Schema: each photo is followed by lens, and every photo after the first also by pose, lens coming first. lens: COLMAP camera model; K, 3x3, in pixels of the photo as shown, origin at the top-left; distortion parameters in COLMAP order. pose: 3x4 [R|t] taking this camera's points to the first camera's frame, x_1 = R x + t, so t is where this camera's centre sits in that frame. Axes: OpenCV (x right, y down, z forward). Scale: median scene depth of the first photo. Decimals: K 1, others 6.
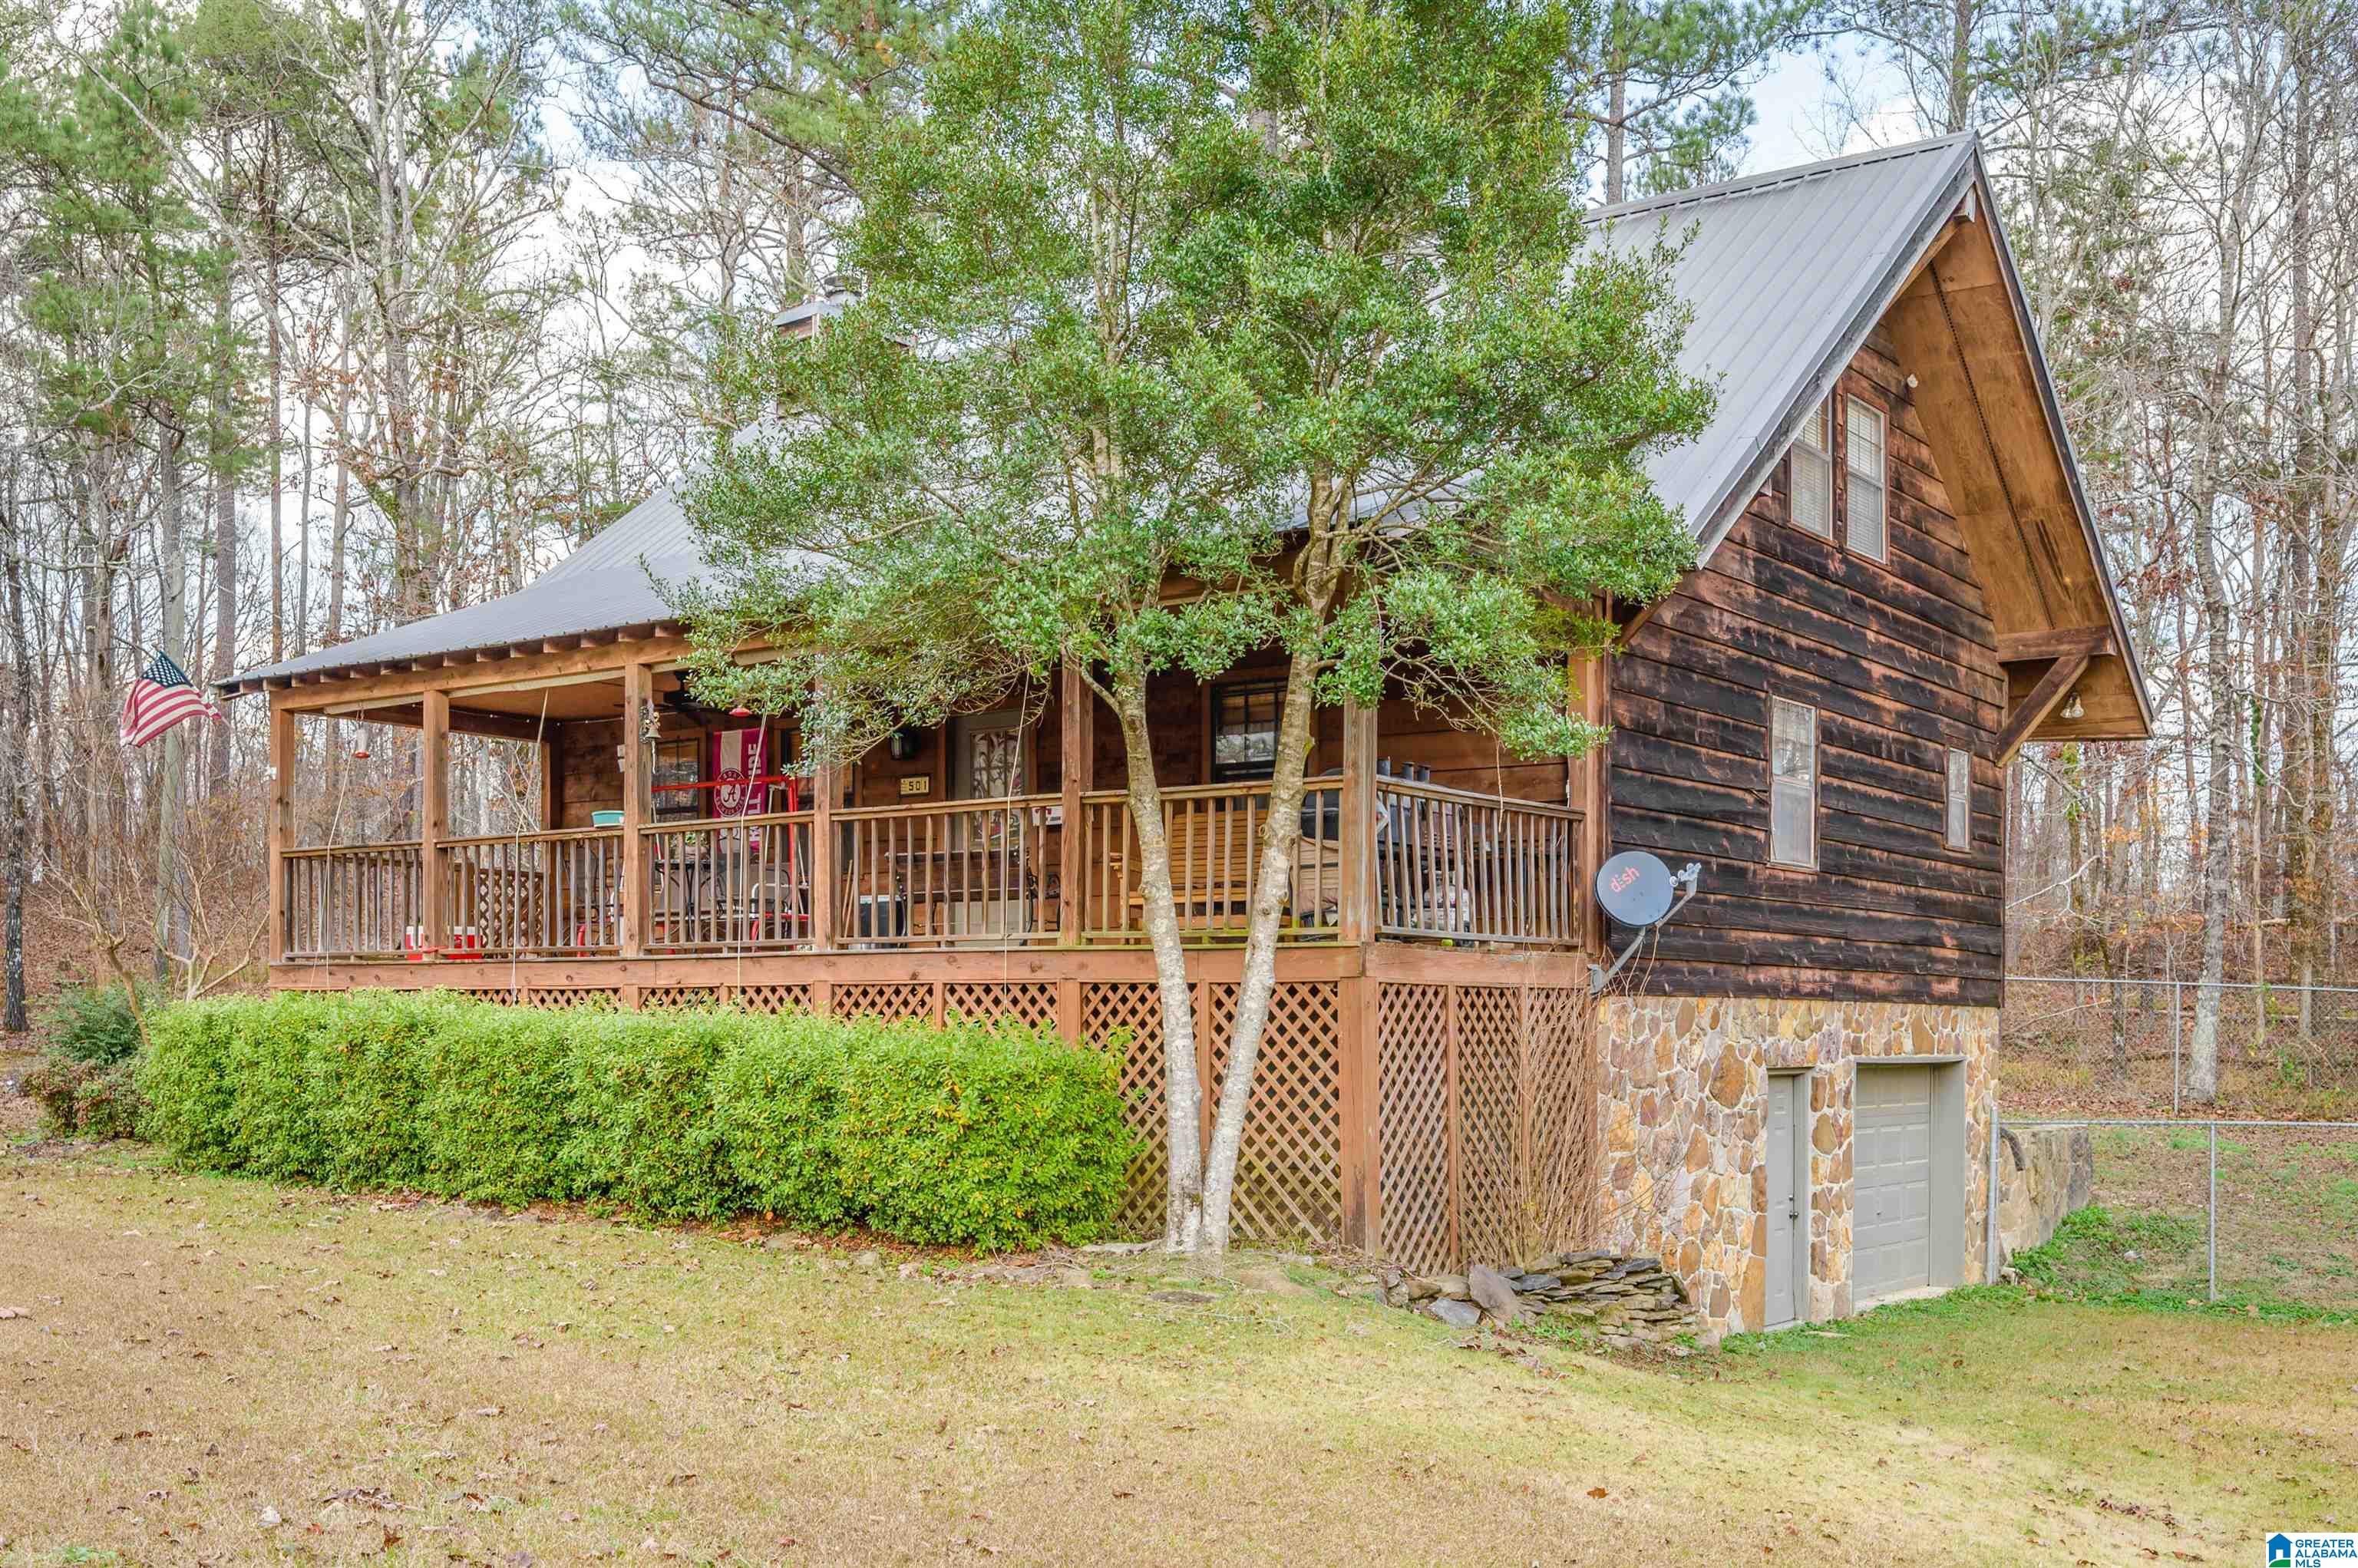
lens RADIAL K [[1732.4, 0, 1179.8], [0, 1732.4, 781.5], [0, 0, 1]] dist [0.054135, 0.001458]
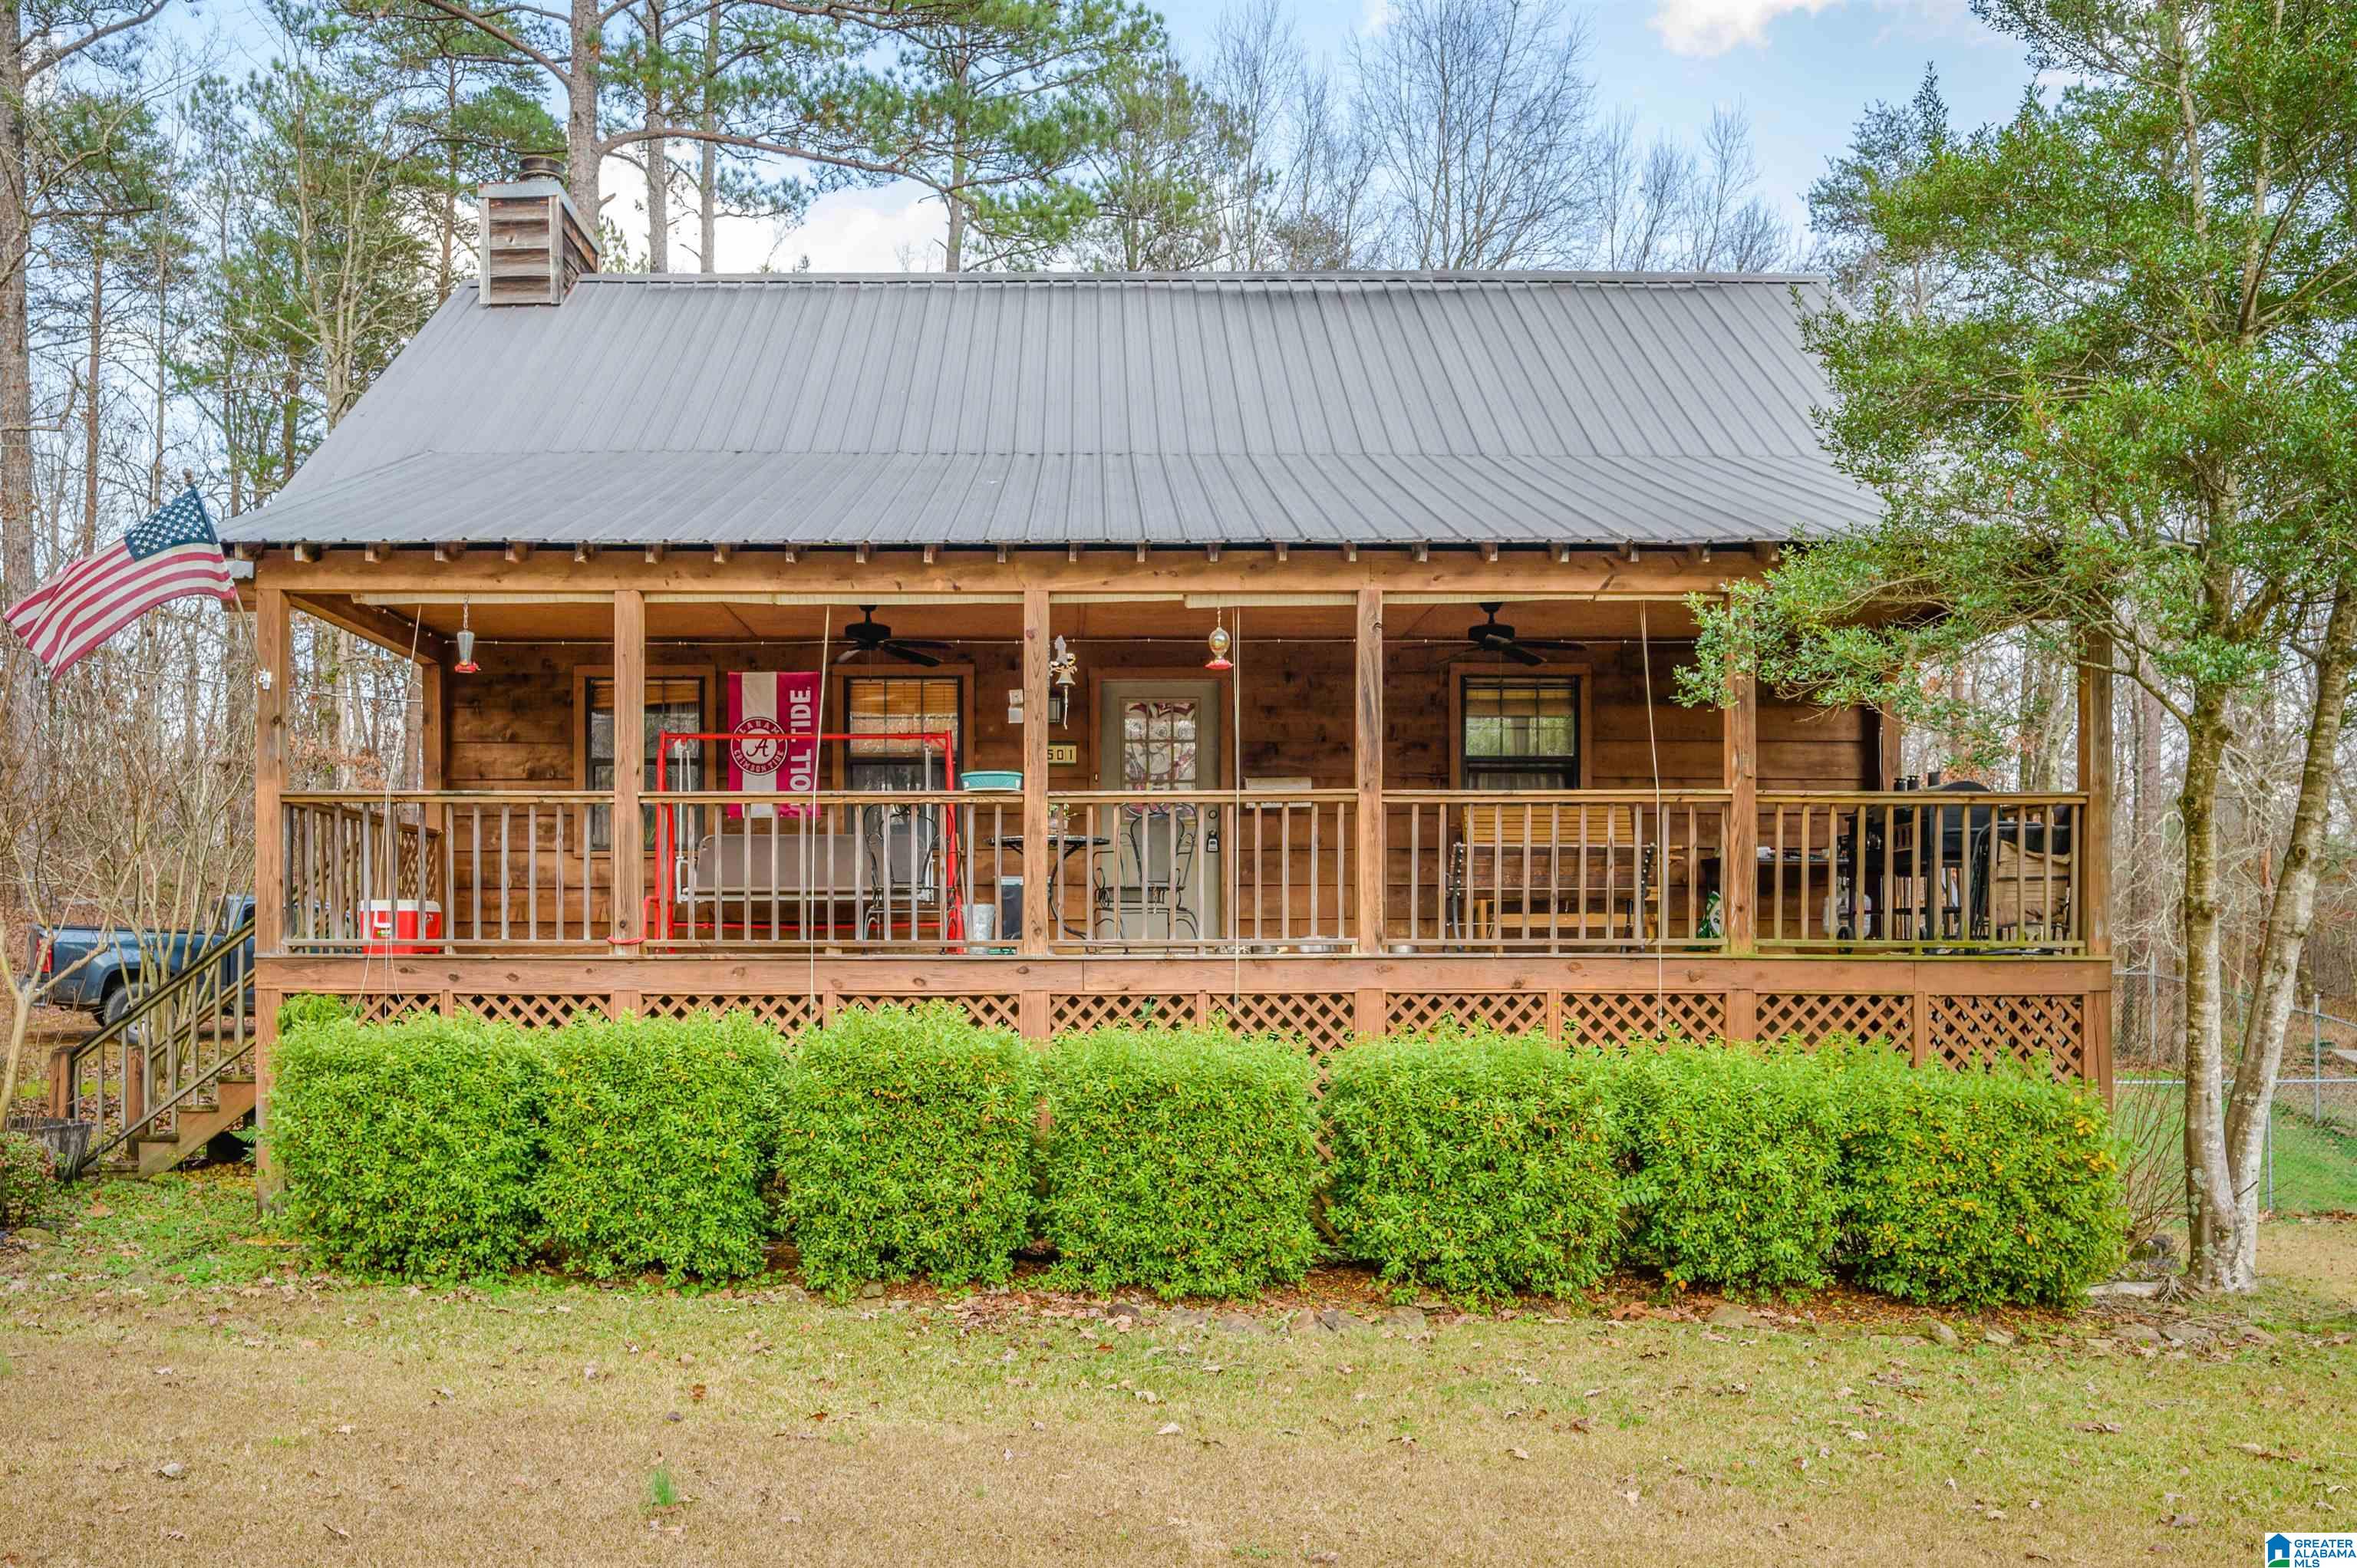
lens RADIAL K [[1507.8, 0, 1178.5], [0, 1507.8, 790.8], [0, 0, 1]] dist [0.007596, 0.000596]
pose [[0.854889, 0.072722, 0.513688, -0.595574], [-0.063604, 0.997349, -0.035342, 0.043948], [-0.514897, -0.002458, 0.857249, 0.365364]]
